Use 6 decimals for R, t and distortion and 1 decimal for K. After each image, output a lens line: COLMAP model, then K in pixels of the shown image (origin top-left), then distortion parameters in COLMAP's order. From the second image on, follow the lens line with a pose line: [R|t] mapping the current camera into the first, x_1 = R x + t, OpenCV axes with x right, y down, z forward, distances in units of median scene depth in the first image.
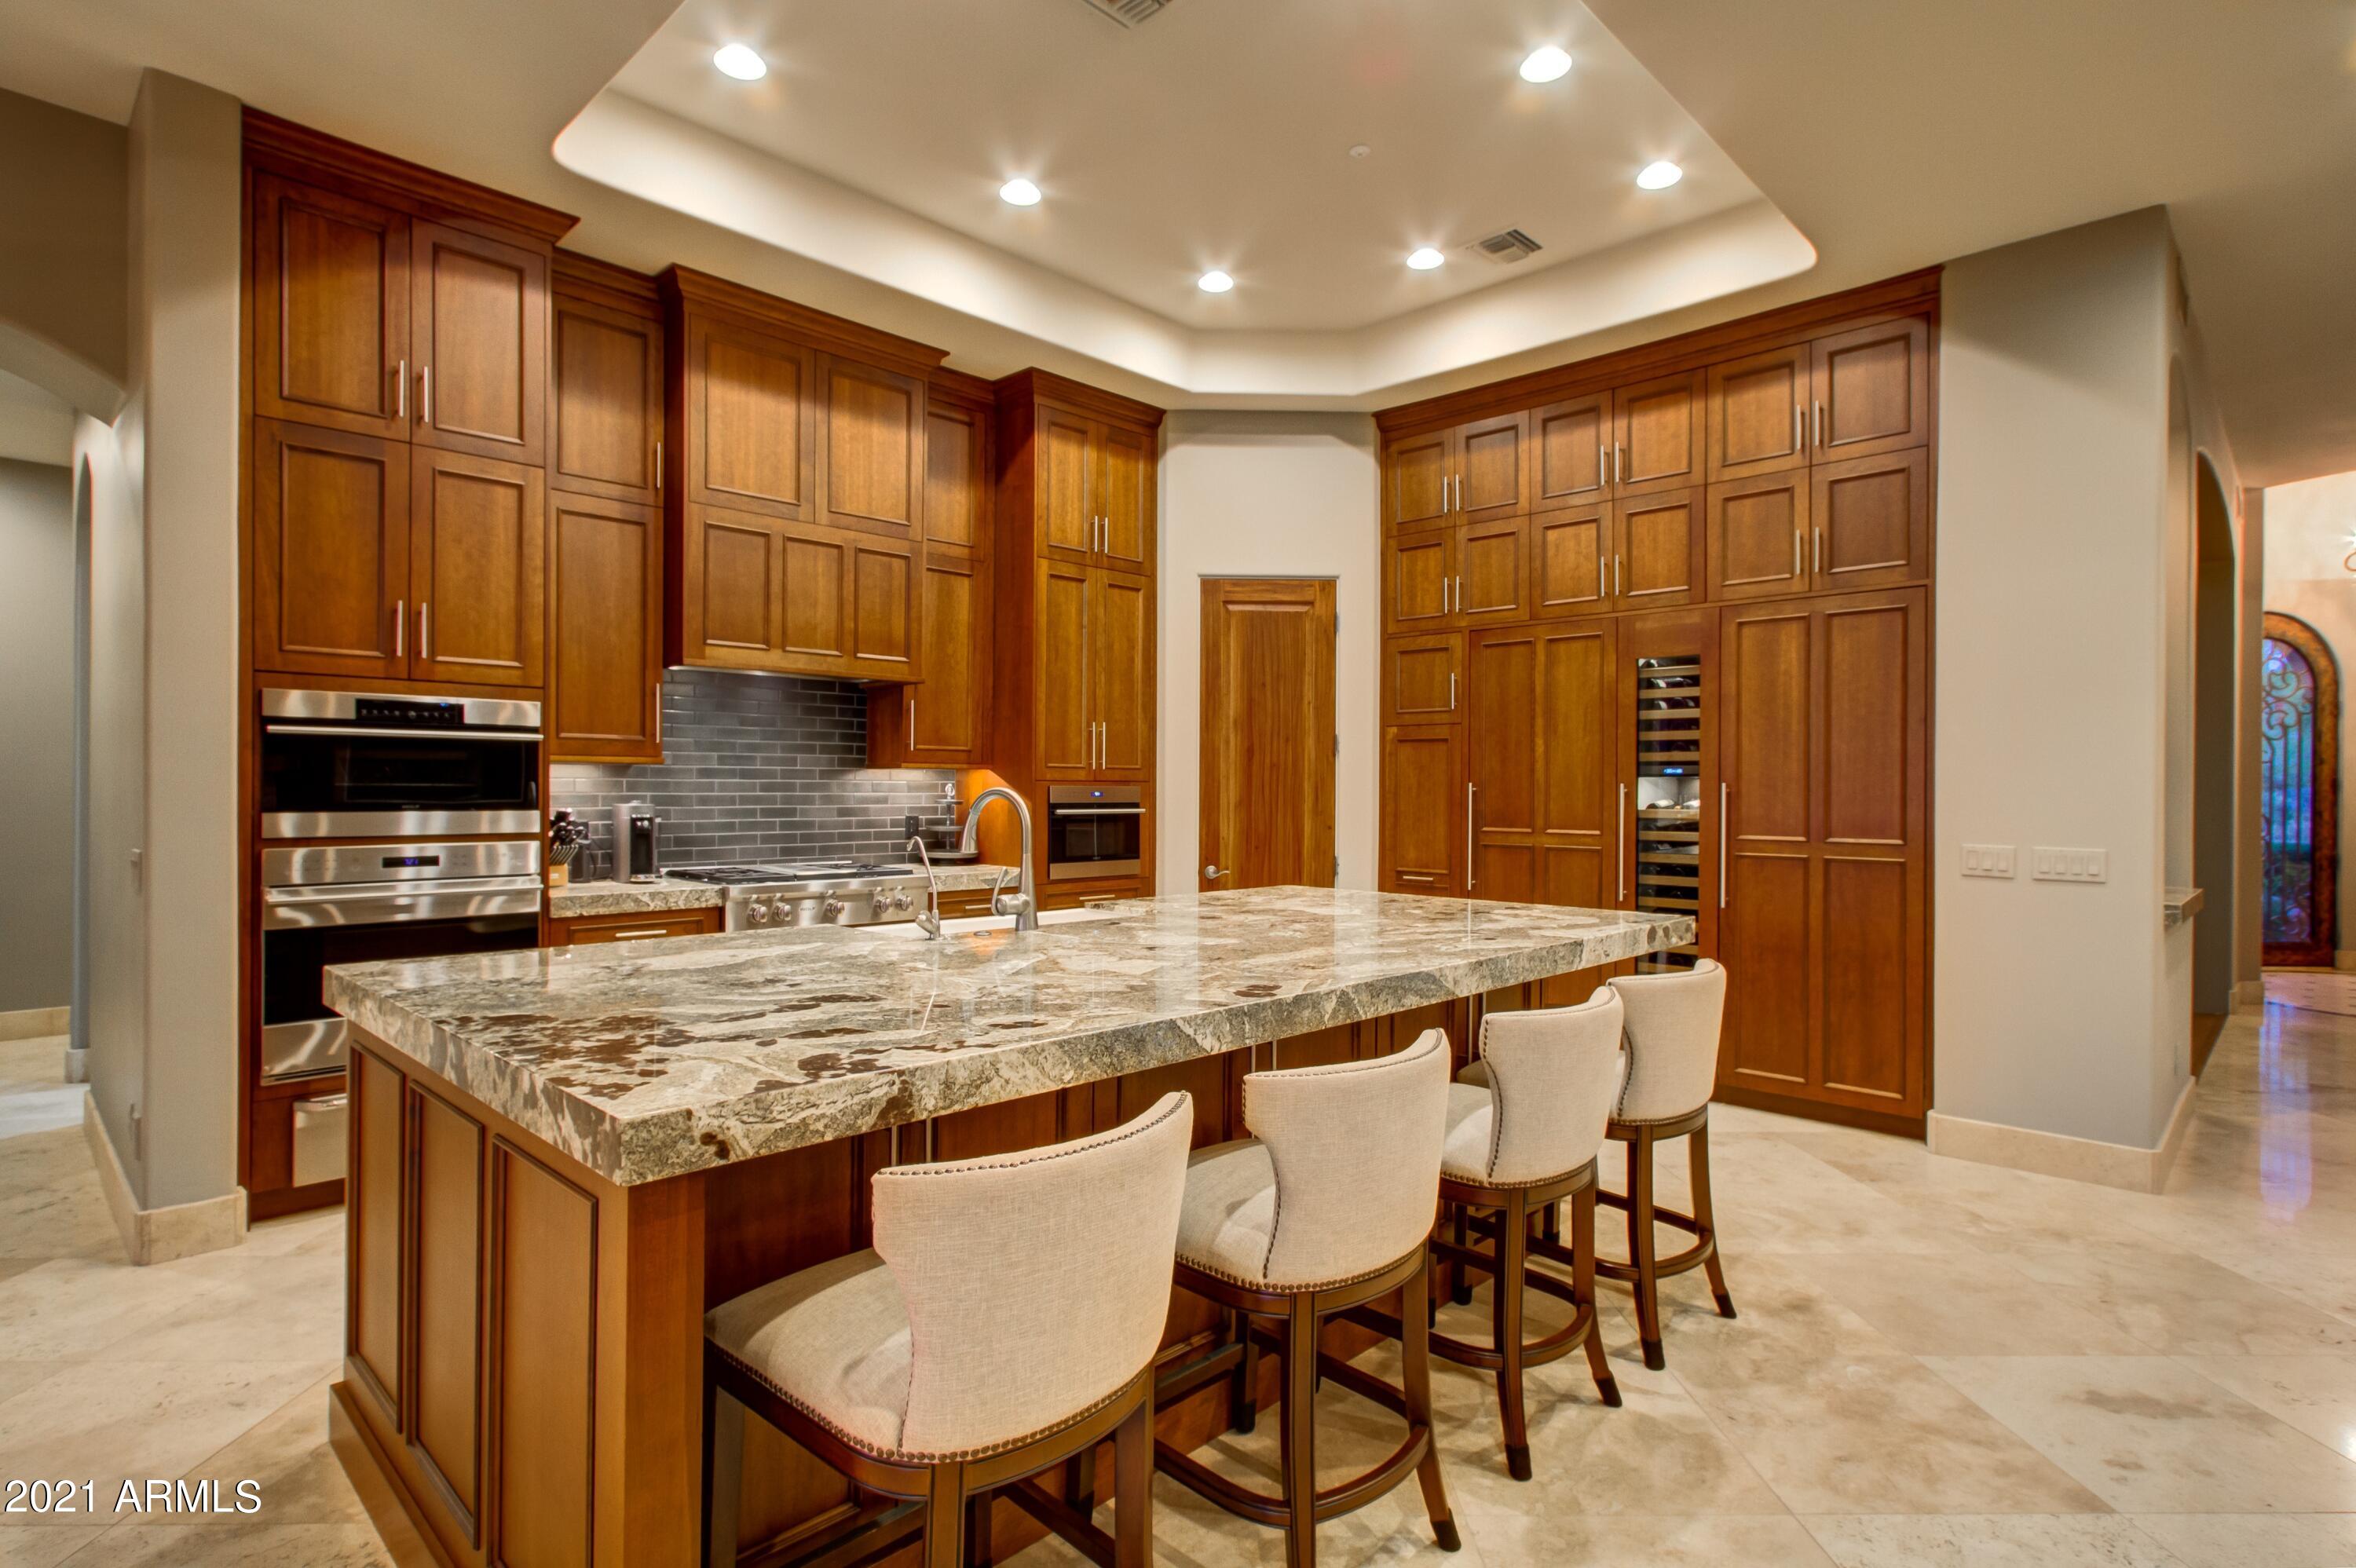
lens RADIAL K [[1177.7, 0, 1178.0], [0, 1177.7, 784.0], [0, 0, 1]] dist [-0.002819, 0.015038]
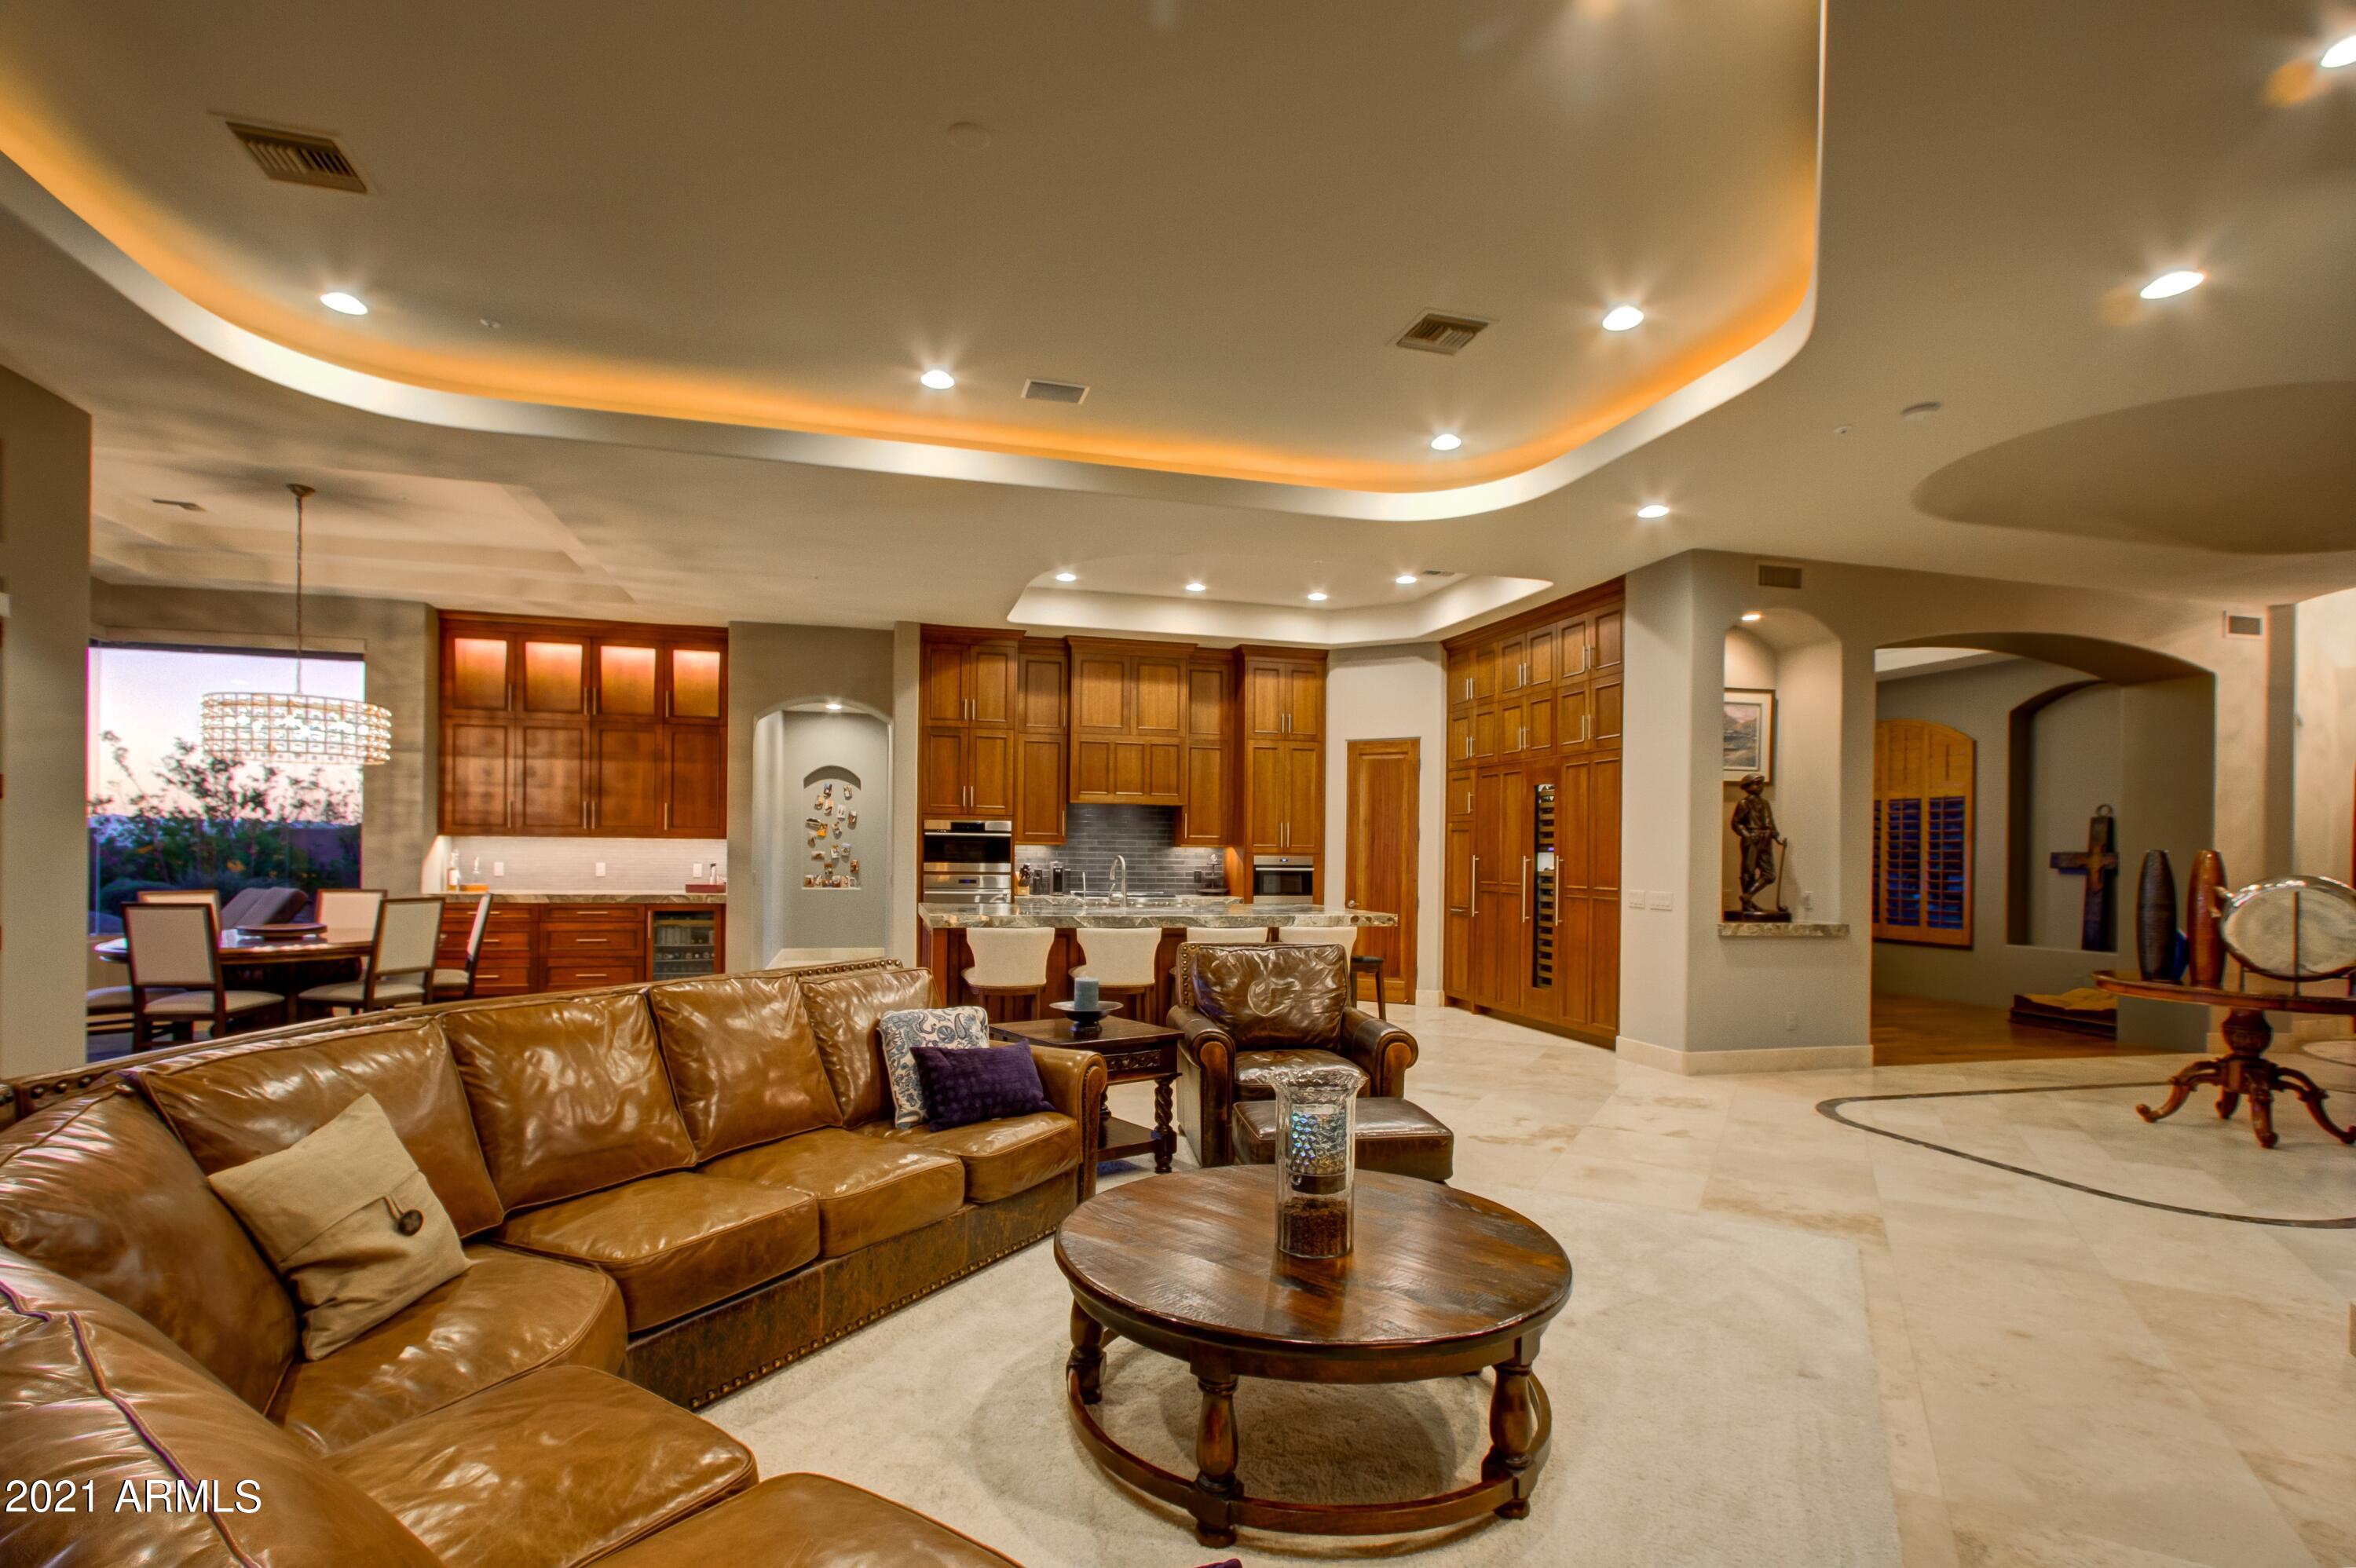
lens RADIAL K [[1108.0, 0, 1177.0], [0, 1108.0, 857.8], [0, 0, 1]] dist [0.000490, 0.000012]
pose [[0.864337, 0.006752, -0.502868, 0.740861], [-0.006826, 0.999975, 0.001695, 0.002326], [0.502867, 0.001968, 0.864362, -0.680730]]
